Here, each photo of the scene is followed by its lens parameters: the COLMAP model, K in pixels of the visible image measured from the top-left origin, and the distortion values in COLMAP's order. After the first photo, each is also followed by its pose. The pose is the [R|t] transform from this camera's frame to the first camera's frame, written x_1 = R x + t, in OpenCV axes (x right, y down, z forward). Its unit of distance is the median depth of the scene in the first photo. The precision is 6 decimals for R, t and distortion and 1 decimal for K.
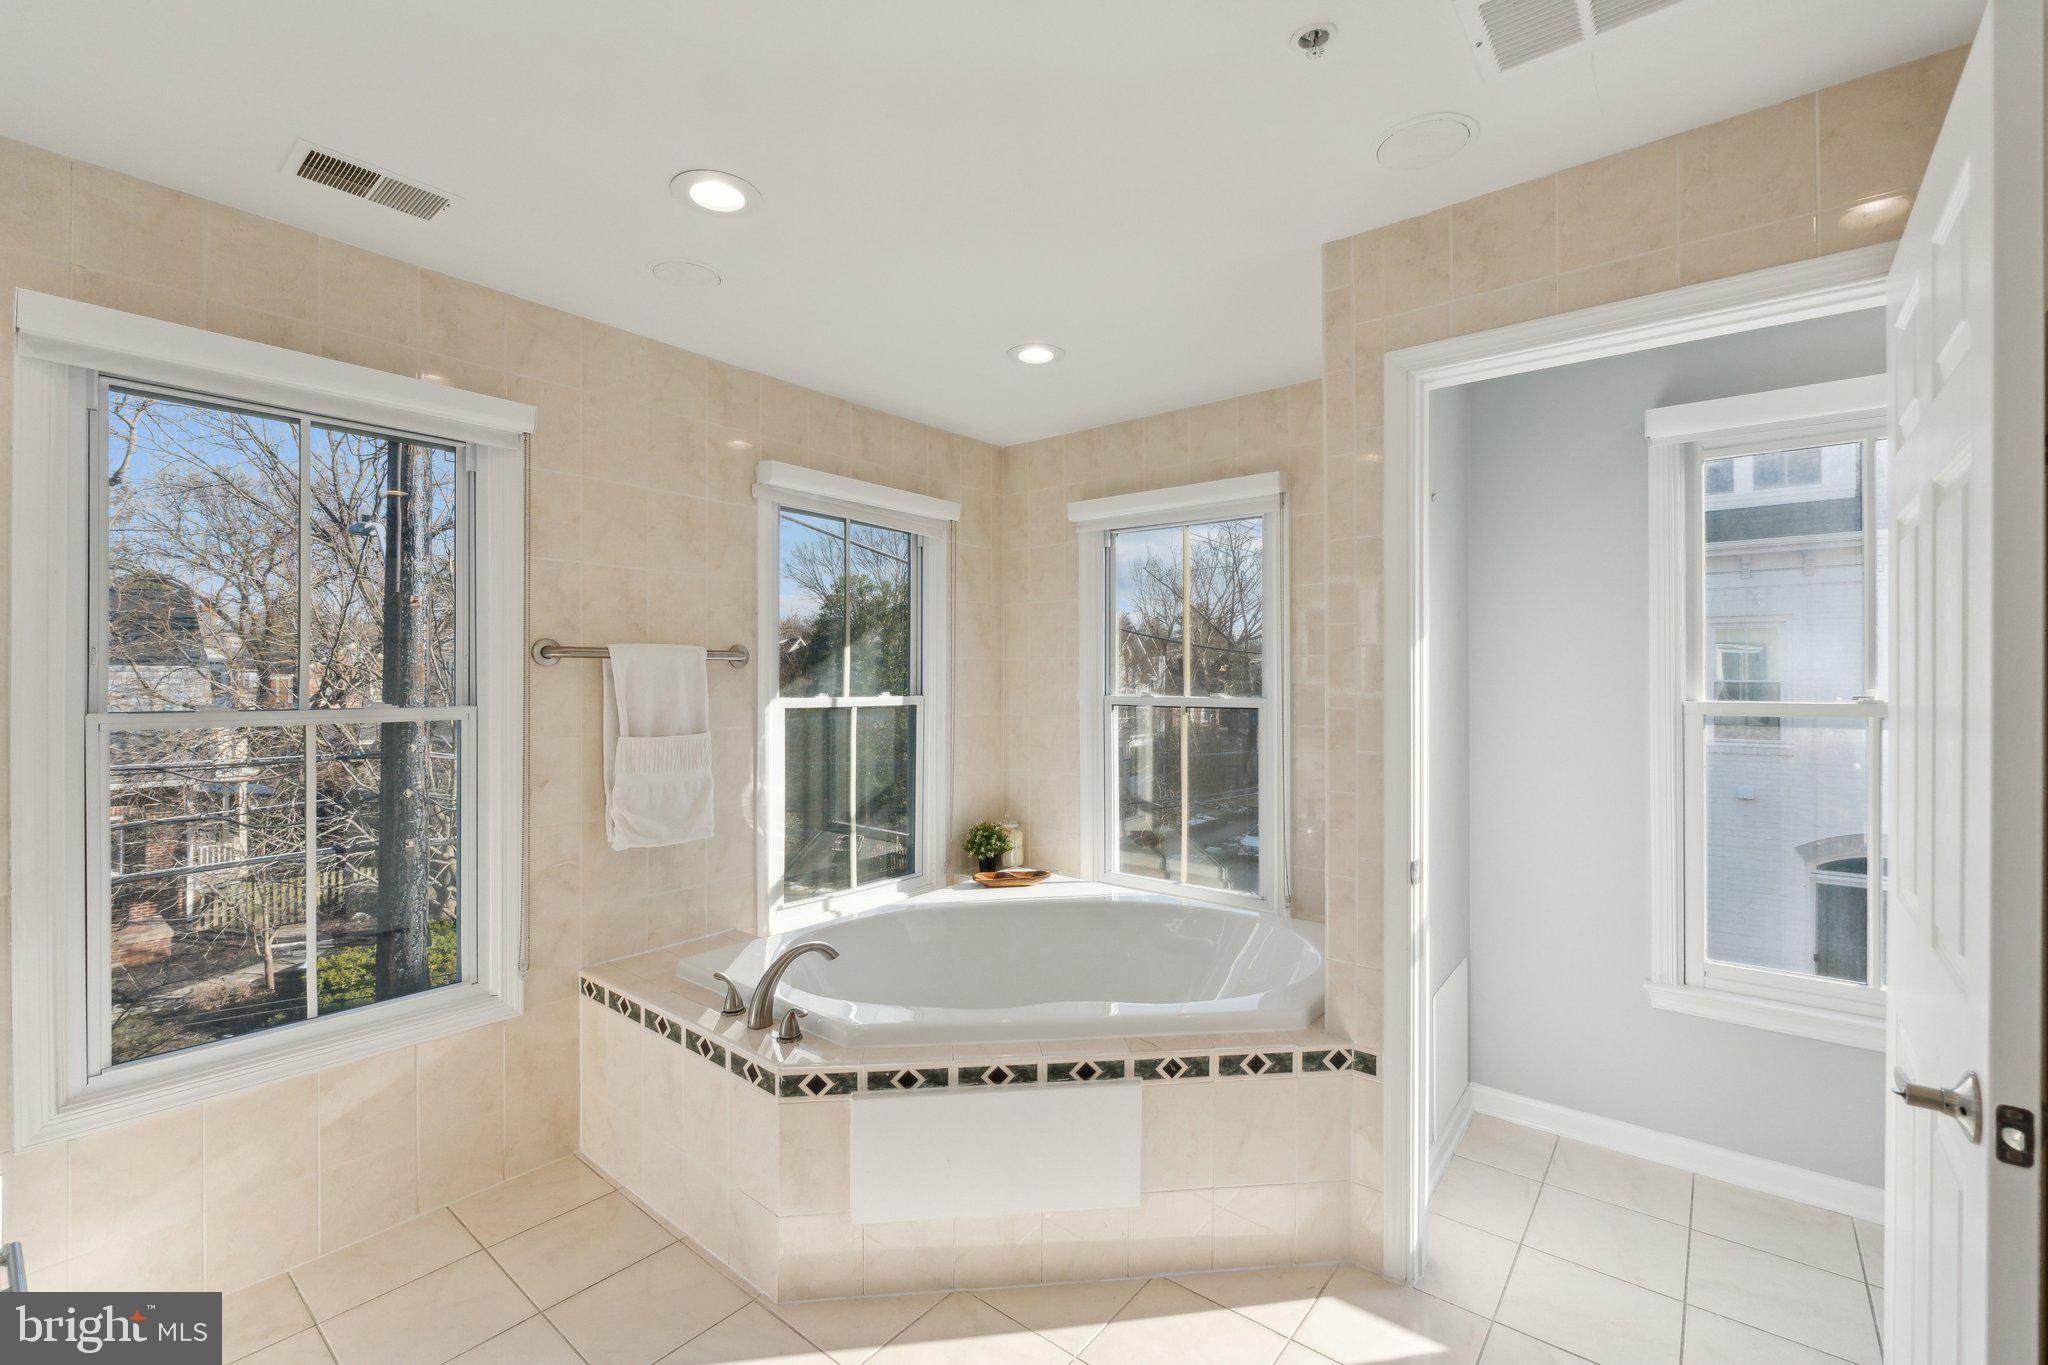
lens RADIAL K [[872.4, 0, 1015.5], [0, 872.4, 673.1], [0, 0, 1]] dist [0.000286, -0.000169]
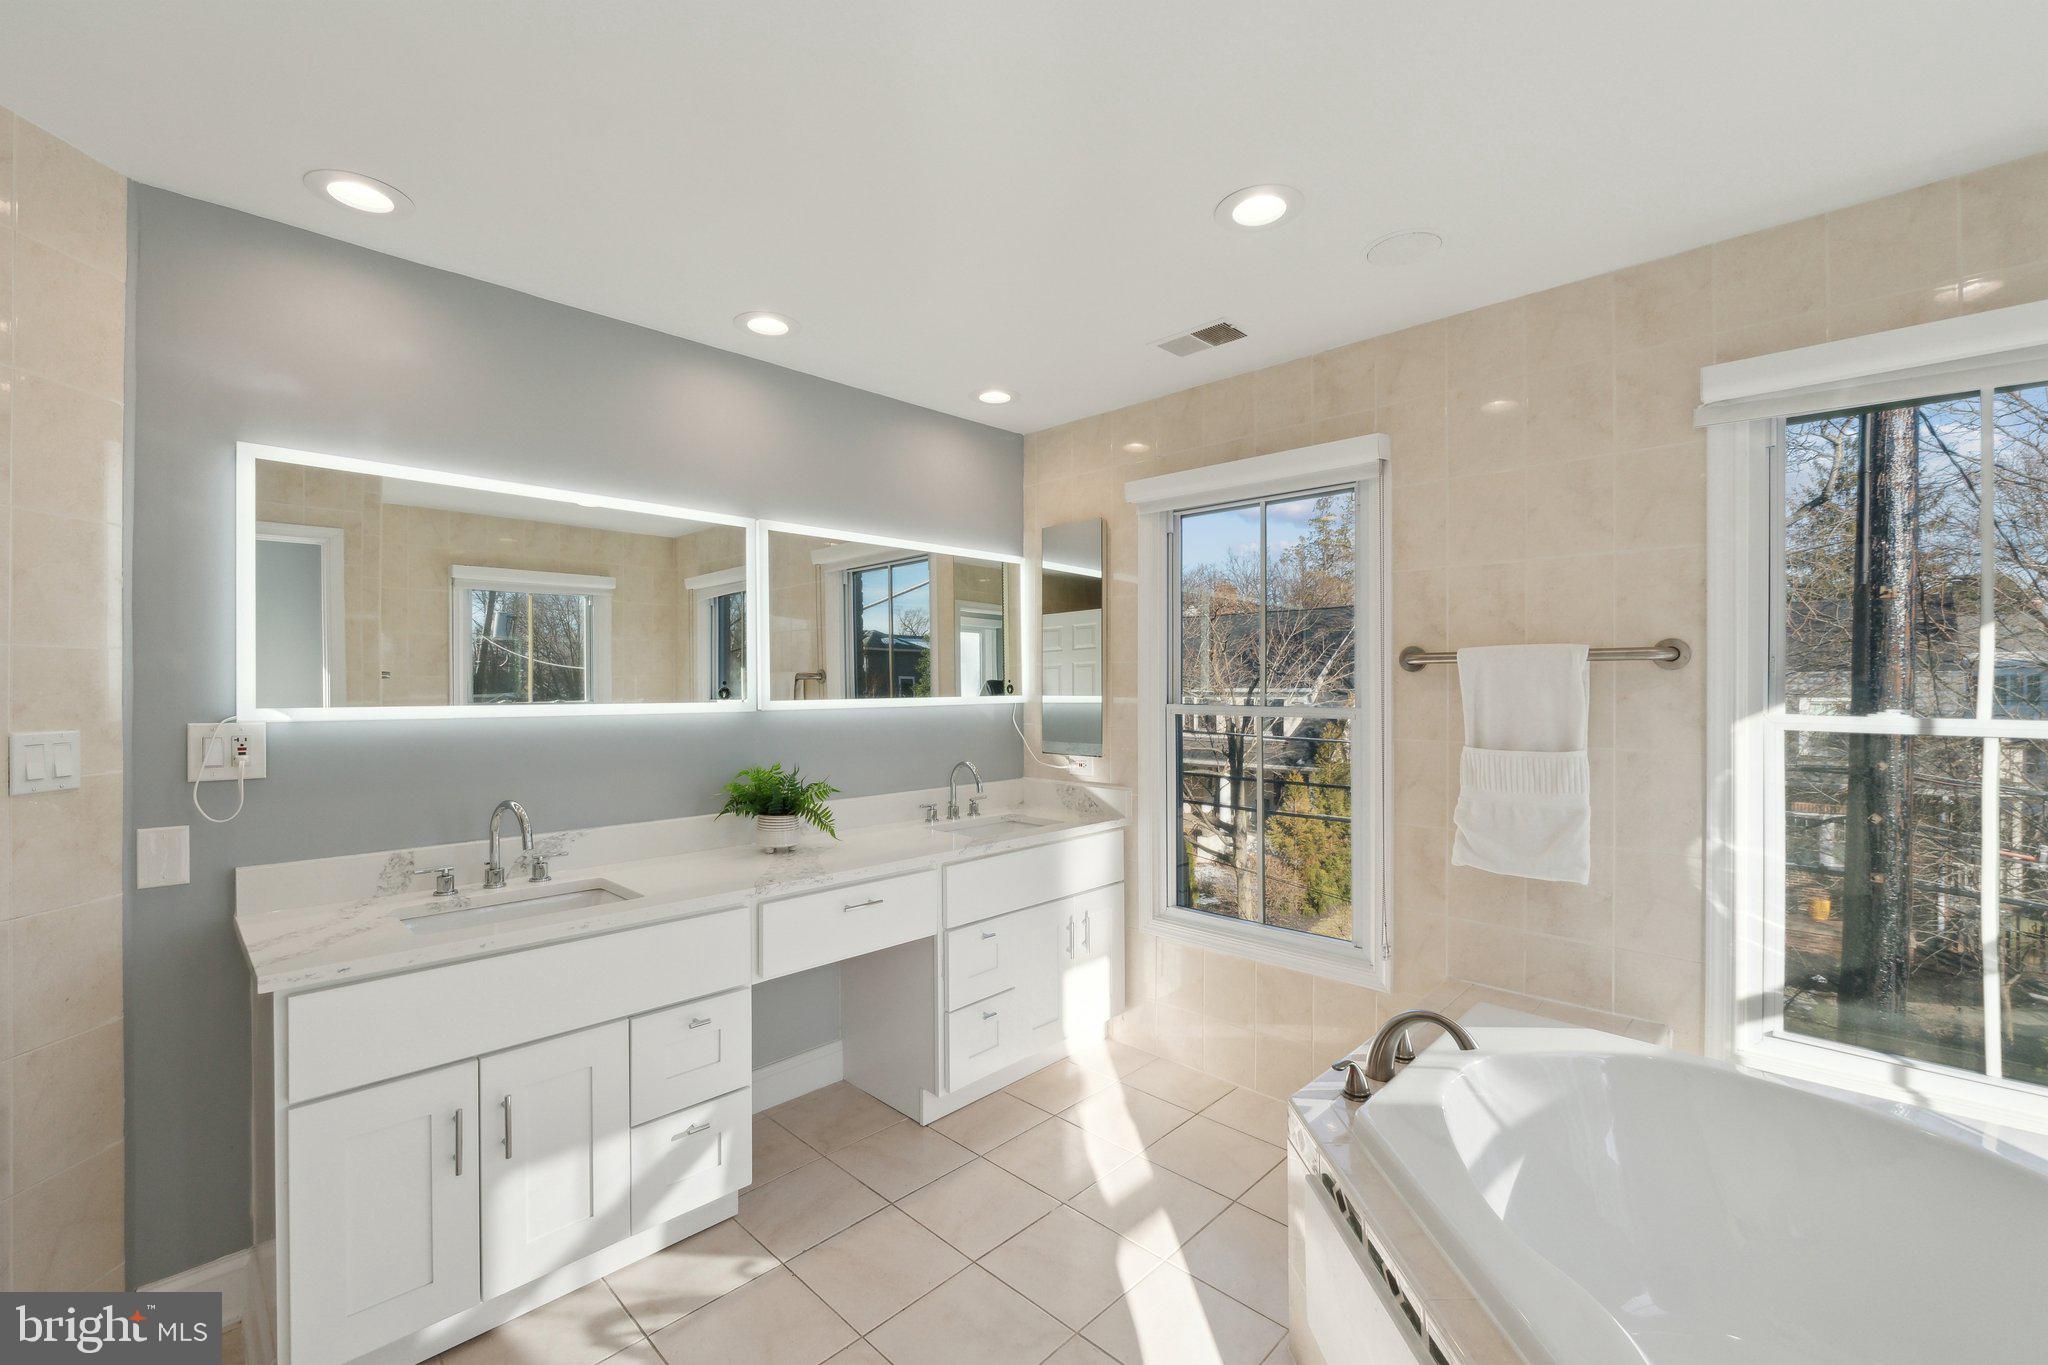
lens RADIAL K [[853.4, 0, 1024.0], [0, 853.4, 682.5], [0, 0, 1]] dist [-0.000887, -0.000270]
pose [[-0.071444, -0.000629, -0.997444, 0.446857], [0.004978, 0.999987, -0.000987, 0.002804], [0.997432, -0.005036, -0.071440, 0.529743]]
